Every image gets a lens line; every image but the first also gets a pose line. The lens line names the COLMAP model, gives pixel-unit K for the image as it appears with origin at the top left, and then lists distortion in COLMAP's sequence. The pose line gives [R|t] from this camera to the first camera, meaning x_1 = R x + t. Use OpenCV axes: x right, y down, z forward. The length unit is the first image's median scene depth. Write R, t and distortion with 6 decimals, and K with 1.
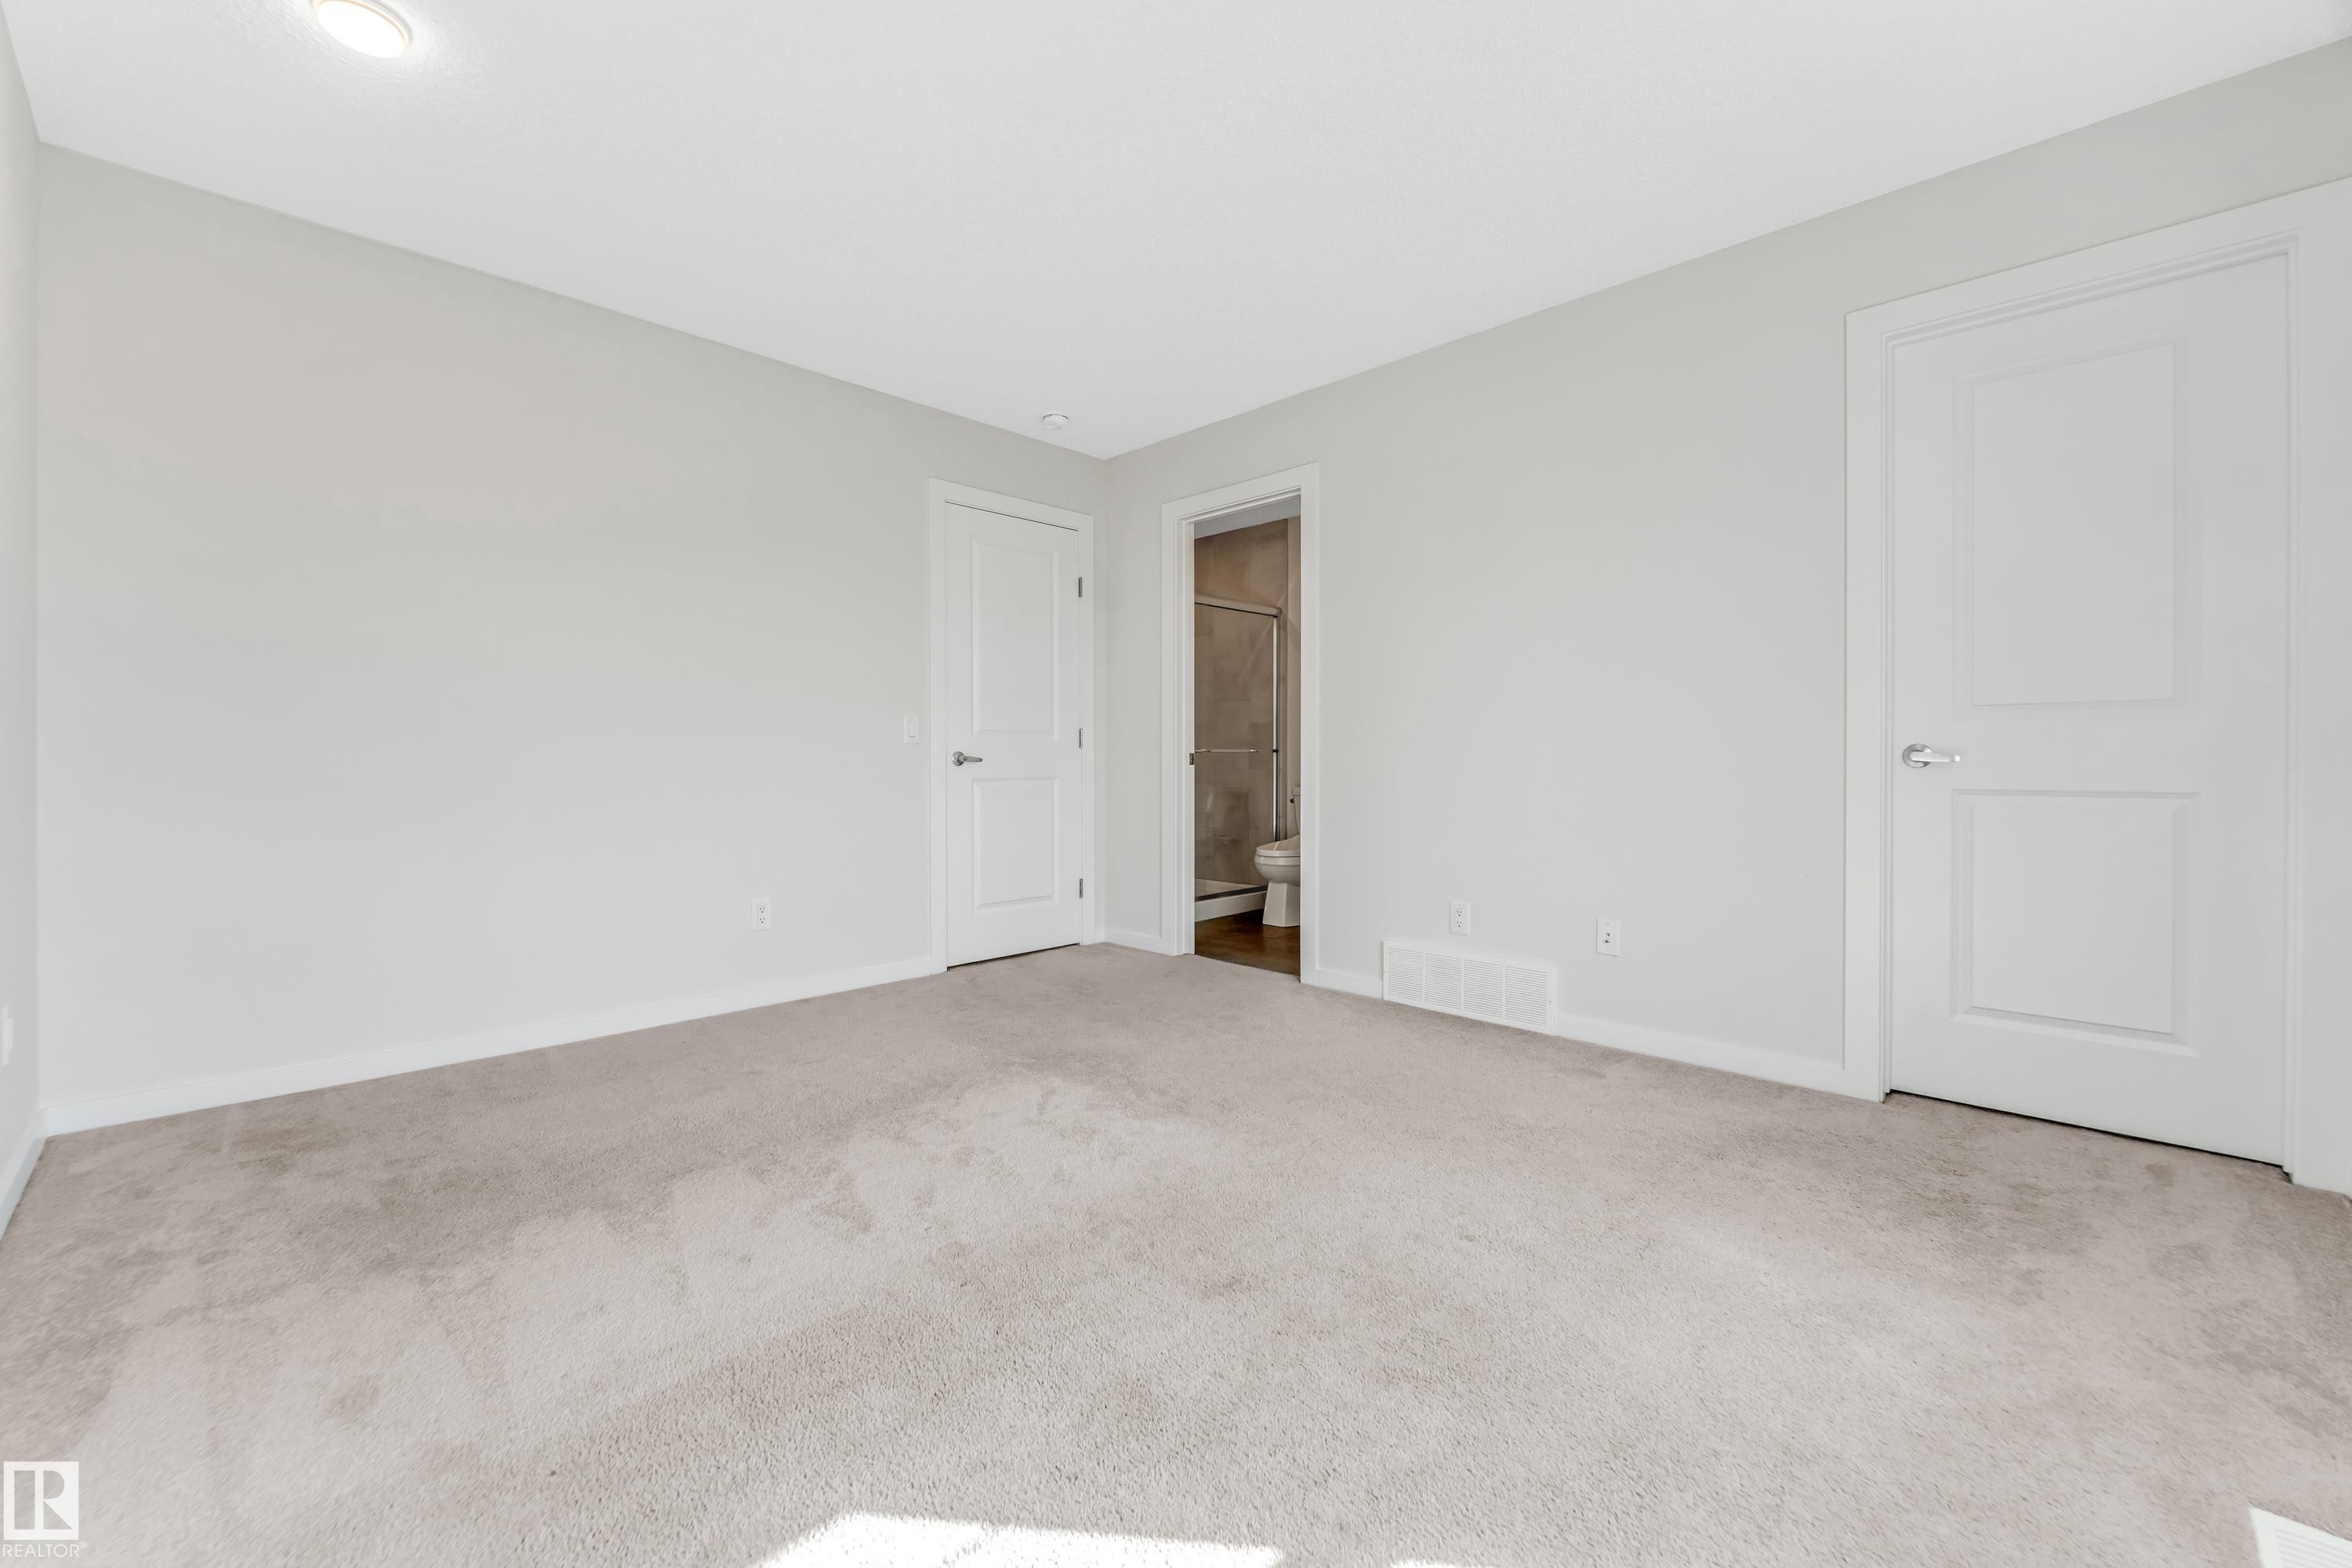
lens RADIAL K [[941.9, 0, 1158.1], [0, 941.9, 765.4], [0, 0, 1]] dist [0.003109, 0.000008]
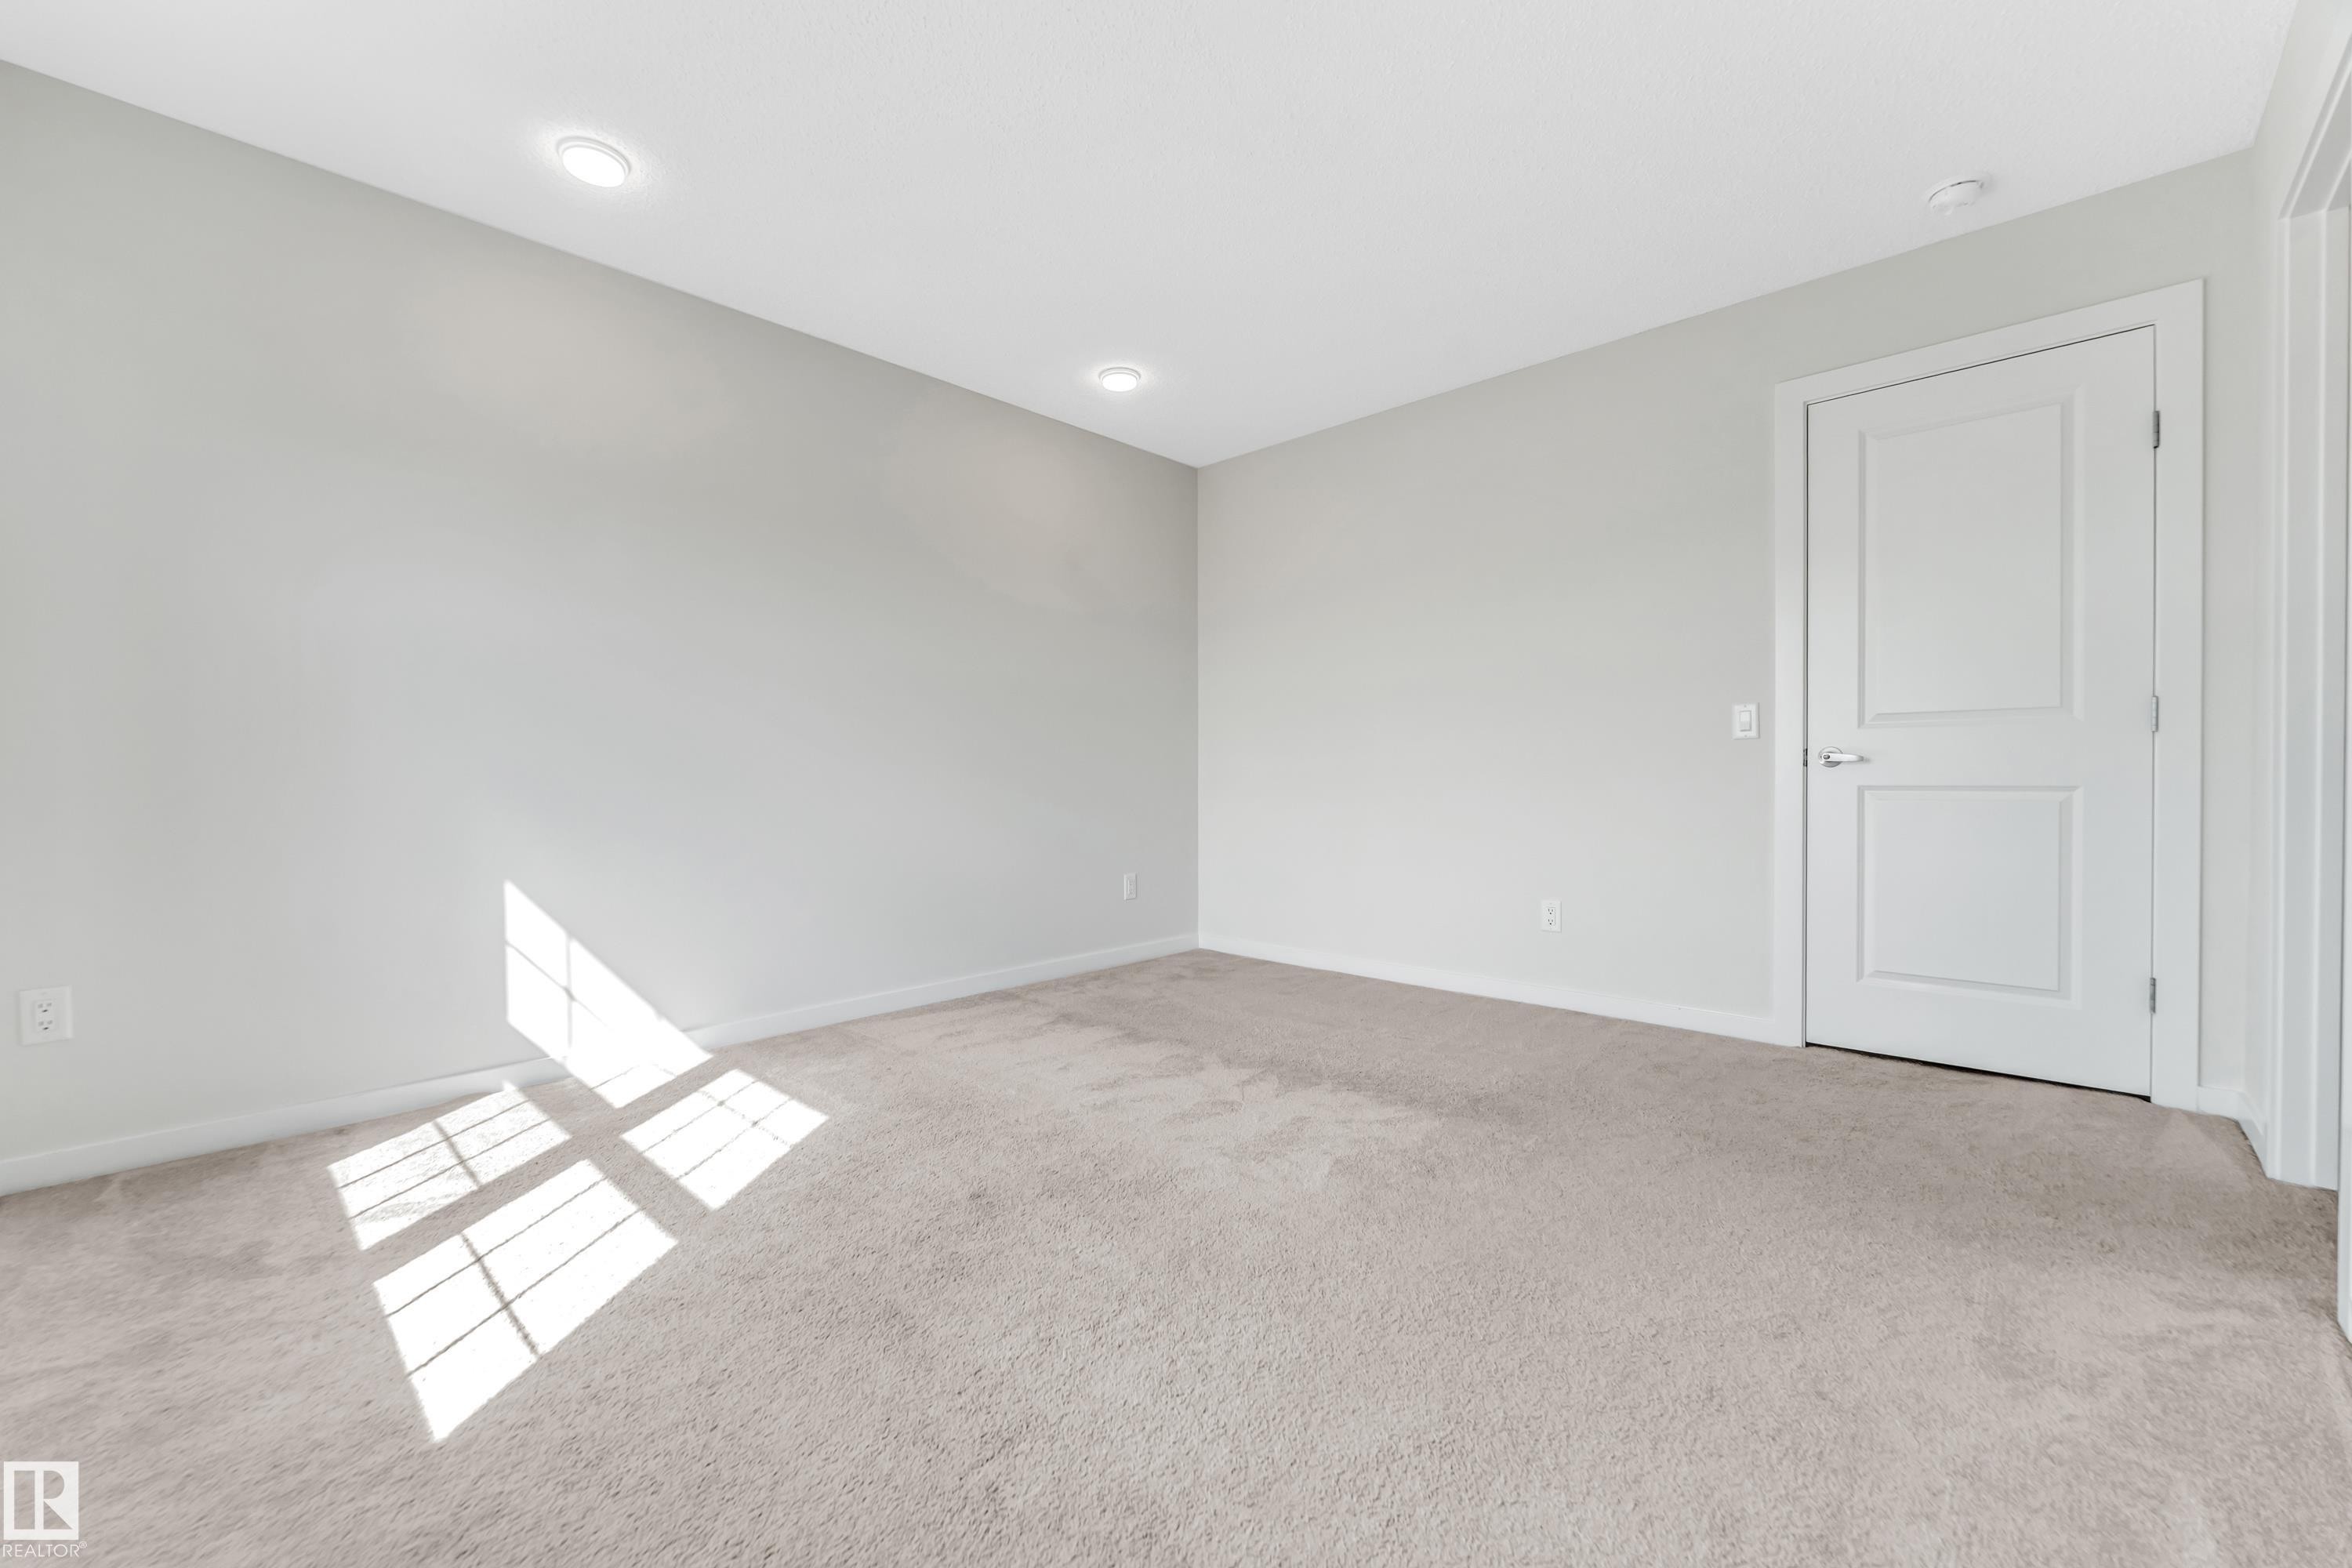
lens RADIAL K [[941.9, 0, 1153.2], [0, 941.9, 788.5], [0, 0, 1]] dist [0.003109, 0.000008]
pose [[0.010061, 0.006767, -0.999926, 0.393677], [-0.004334, 0.999968, 0.006723, 0.011185], [0.999940, 0.004266, 0.010090, 0.381665]]
